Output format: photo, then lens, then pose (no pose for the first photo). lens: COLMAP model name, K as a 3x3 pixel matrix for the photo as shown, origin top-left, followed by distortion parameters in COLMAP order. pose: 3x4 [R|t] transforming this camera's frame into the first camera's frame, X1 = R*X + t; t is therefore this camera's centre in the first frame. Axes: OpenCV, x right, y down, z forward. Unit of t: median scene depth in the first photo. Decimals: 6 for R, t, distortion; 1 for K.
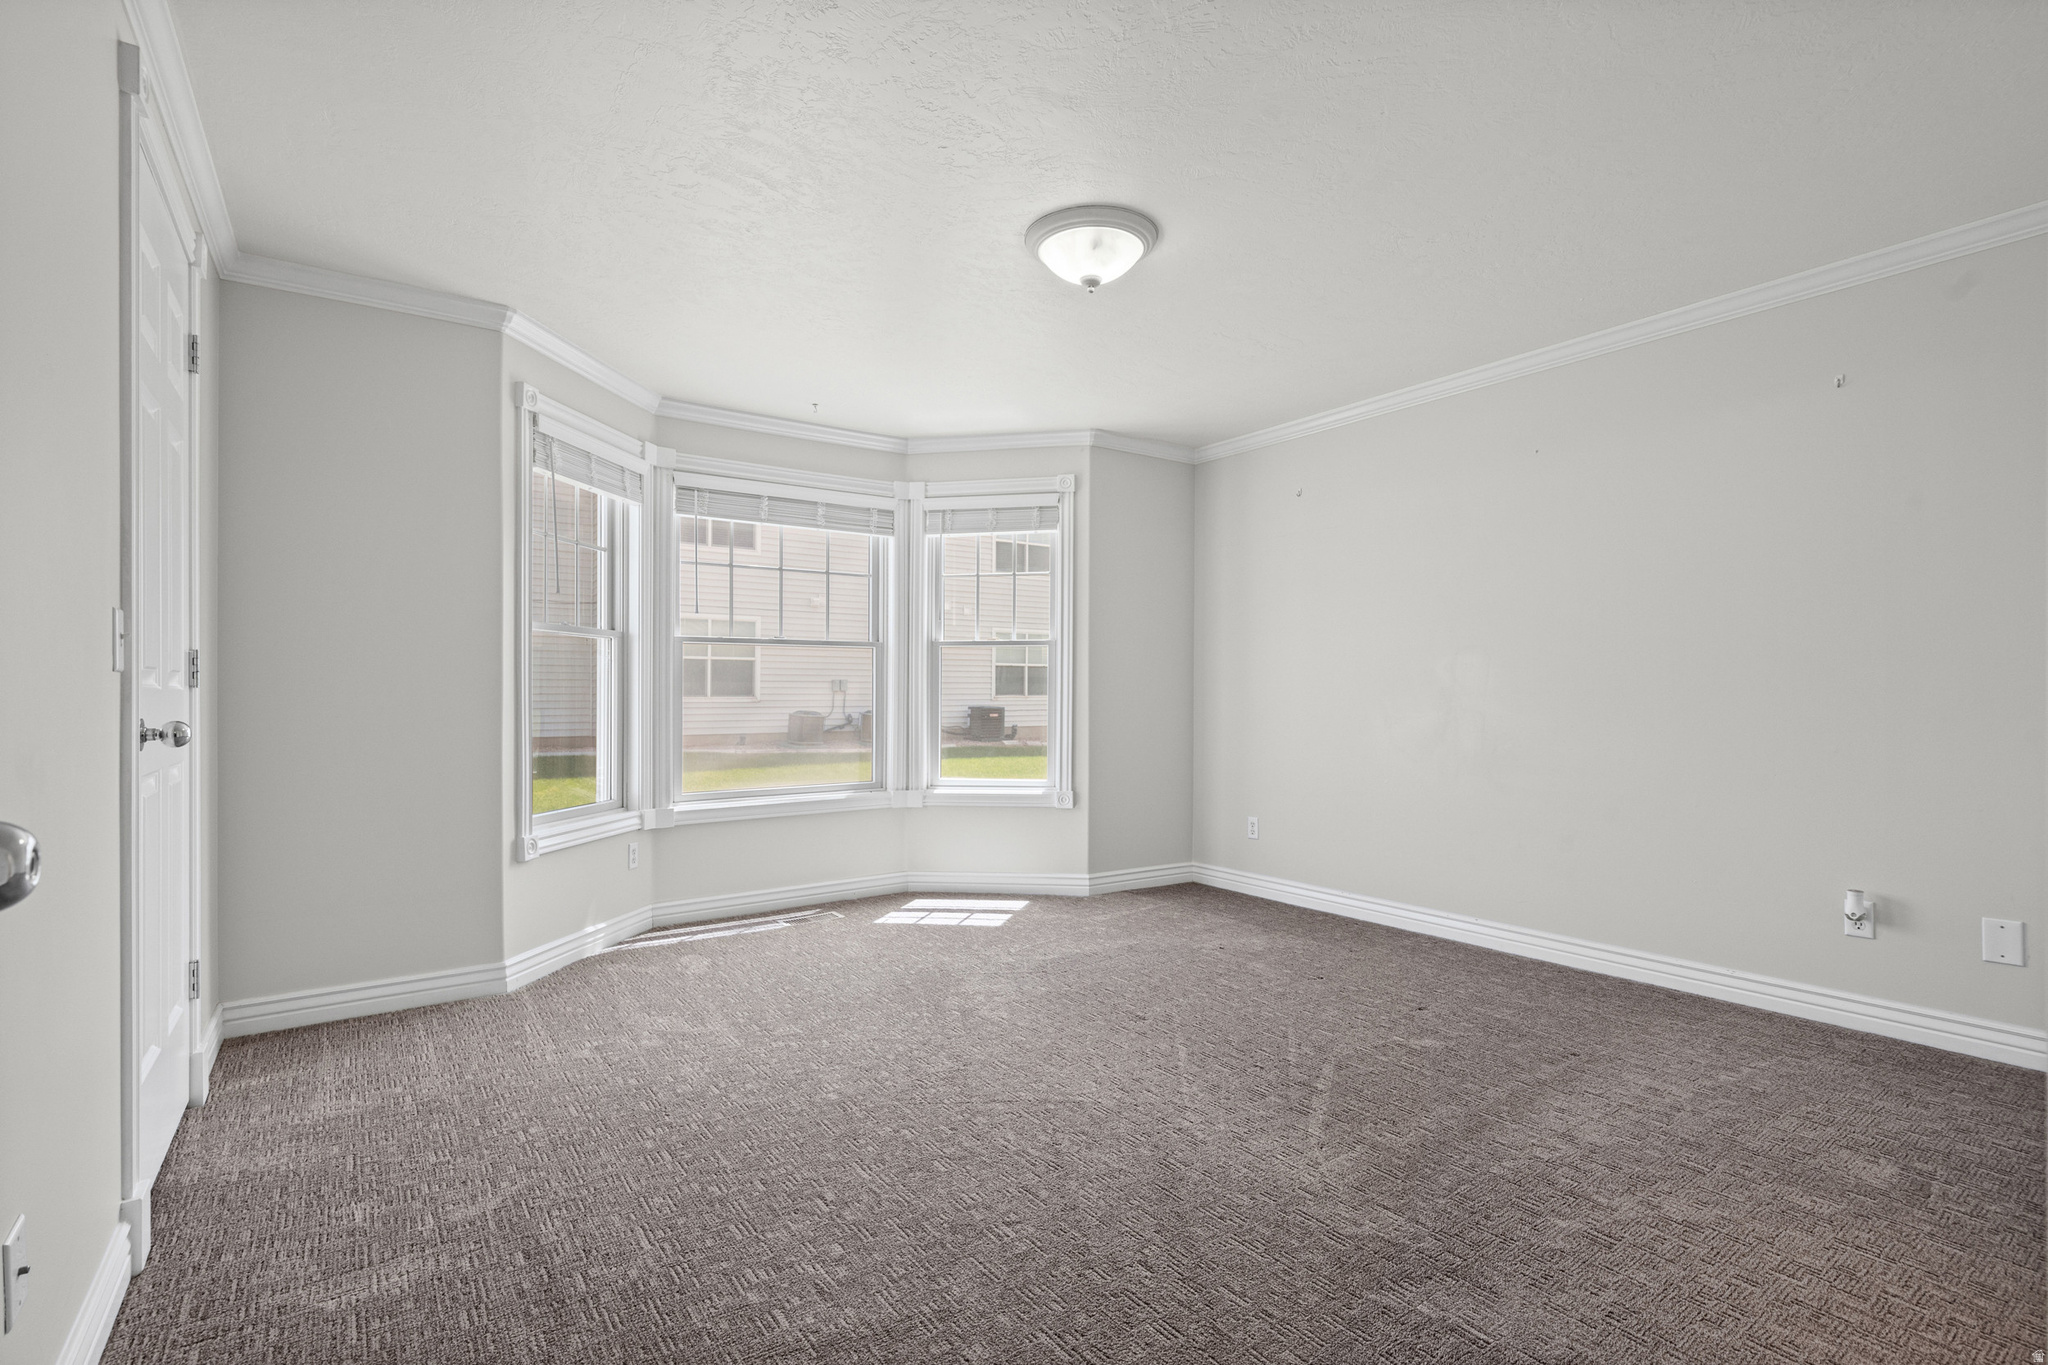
lens RADIAL K [[945.7, 0, 1021.2], [0, 945.7, 700.2], [0, 0, 1]] dist [0.002979, -0.003998]
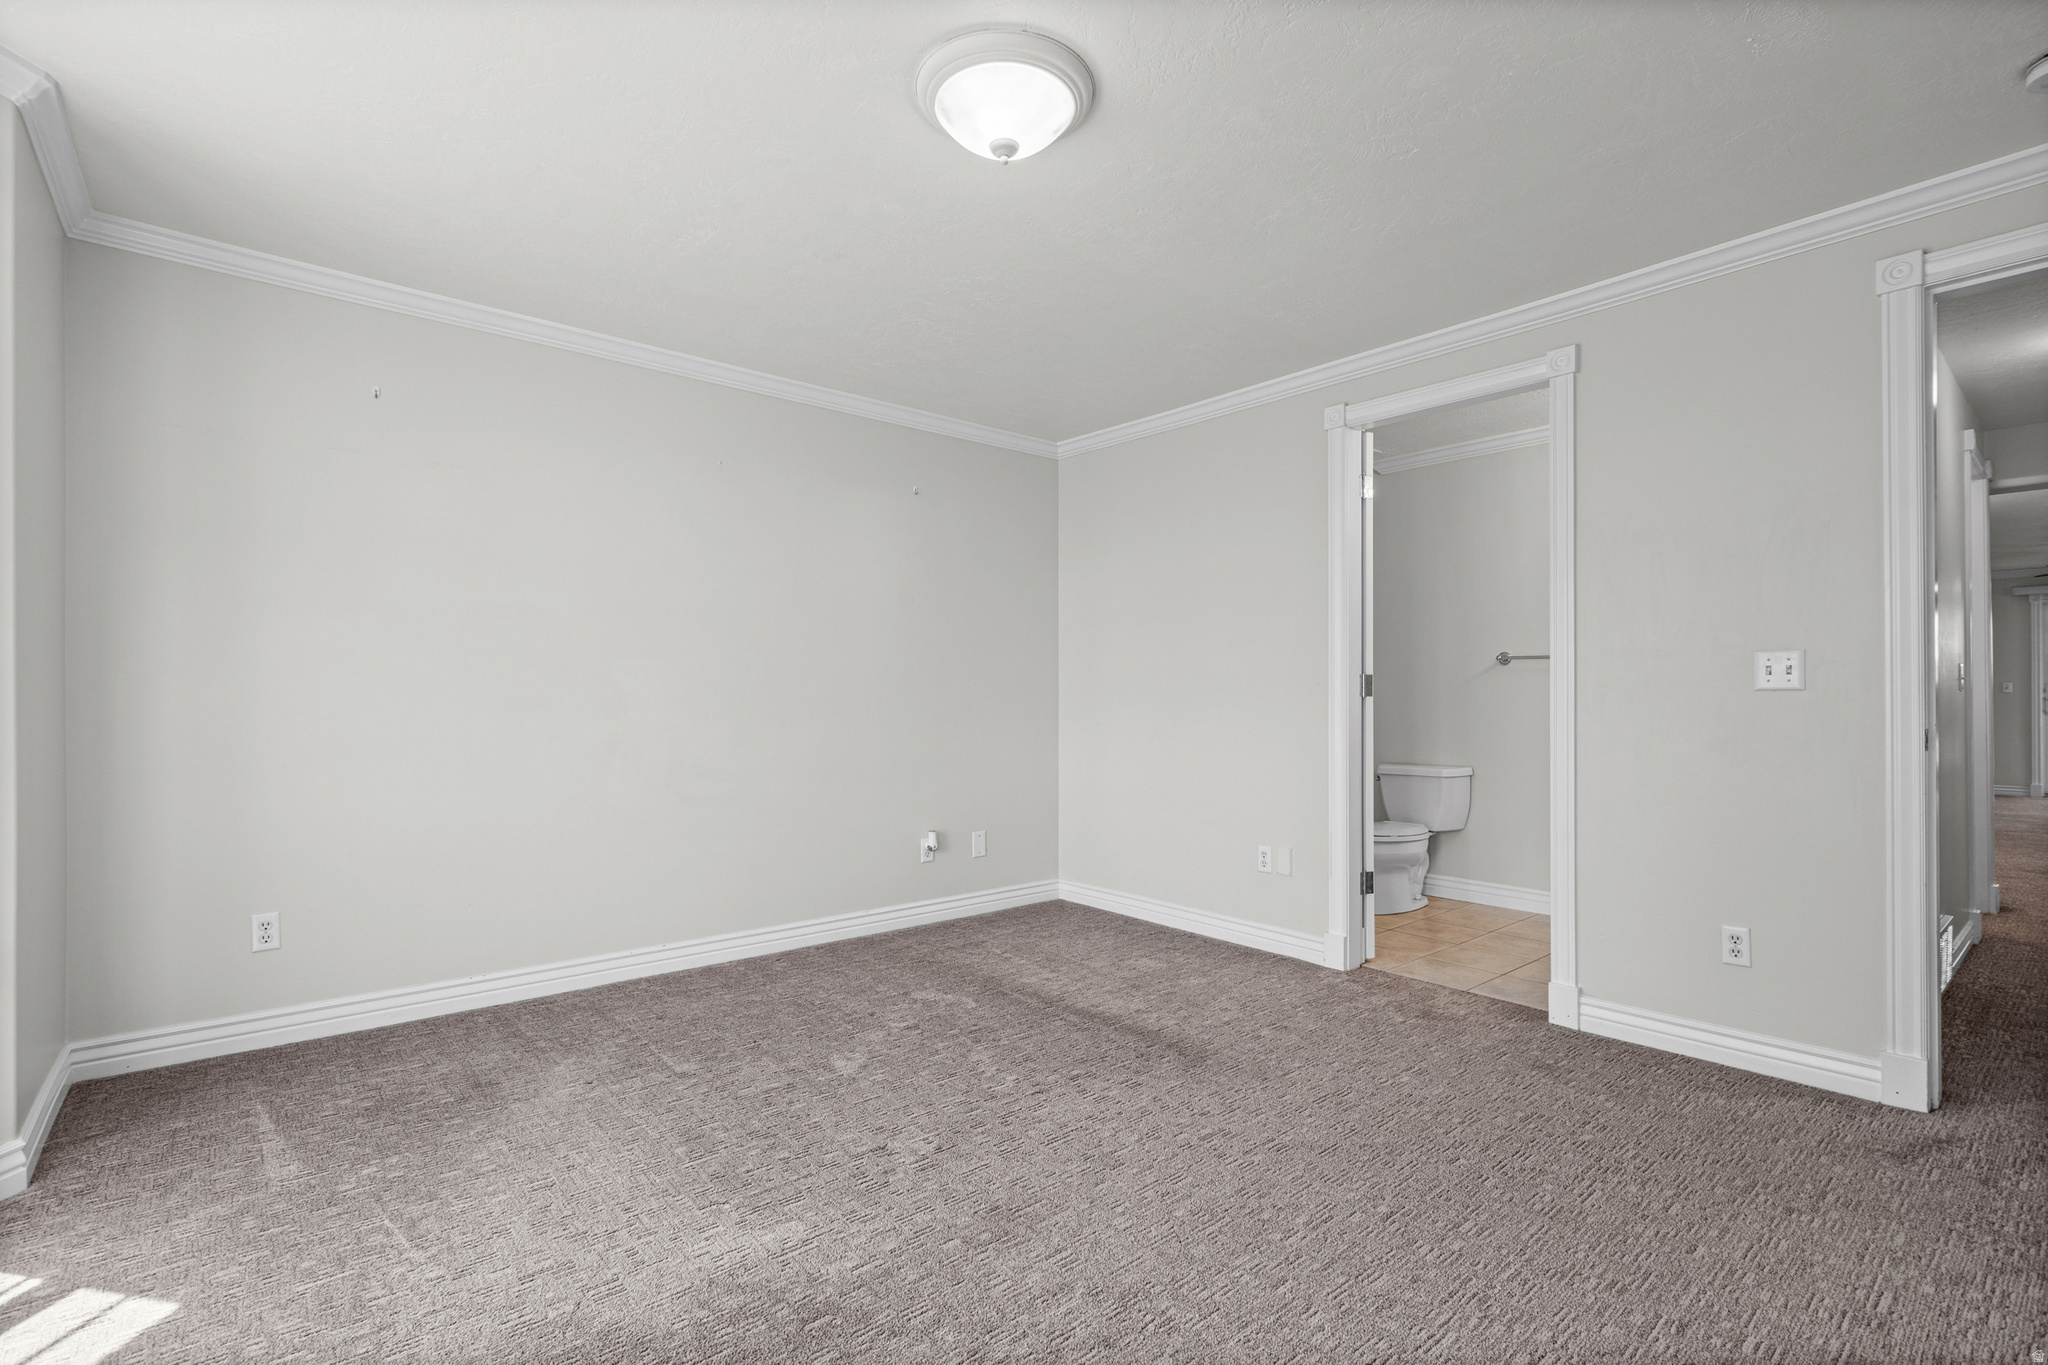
lens RADIAL K [[945.7, 0, 1006.4], [0, 945.7, 687.8], [0, 0, 1]] dist [0.002979, -0.003998]
pose [[-0.087742, 0.013597, 0.996050, -0.768871], [0.005618, 0.999898, -0.013155, -0.008443], [-0.996127, 0.004442, -0.087810, 1.221199]]
